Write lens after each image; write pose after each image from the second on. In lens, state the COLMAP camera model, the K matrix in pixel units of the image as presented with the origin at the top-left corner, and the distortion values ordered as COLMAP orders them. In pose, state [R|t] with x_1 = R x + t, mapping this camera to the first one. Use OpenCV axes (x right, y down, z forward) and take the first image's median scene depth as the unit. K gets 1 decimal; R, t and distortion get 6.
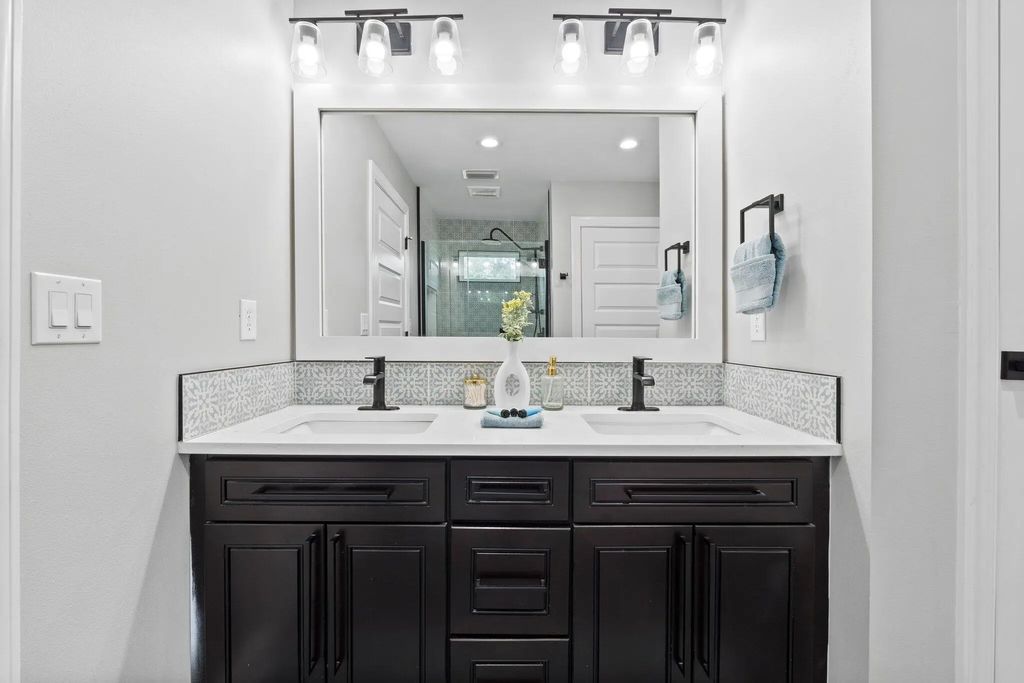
lens RADIAL K [[435.1, 0, 510.3], [0, 435.1, 339.4], [0, 0, 1]] dist [-0.004982, -0.000686]
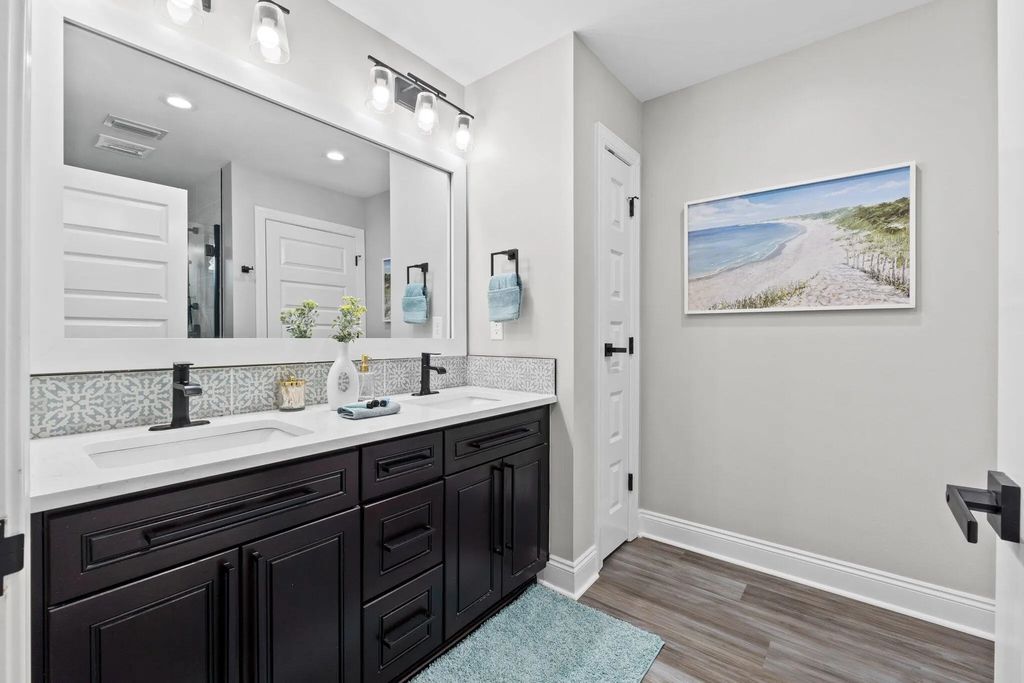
lens RADIAL K [[435.1, 0, 510.3], [0, 435.1, 339.4], [0, 0, 1]] dist [-0.004982, -0.000686]
pose [[0.630386, -0.008010, 0.776241, -0.562350], [0.008103, 0.999960, 0.003738, -0.002686], [-0.776240, 0.003933, 0.630425, -0.004383]]
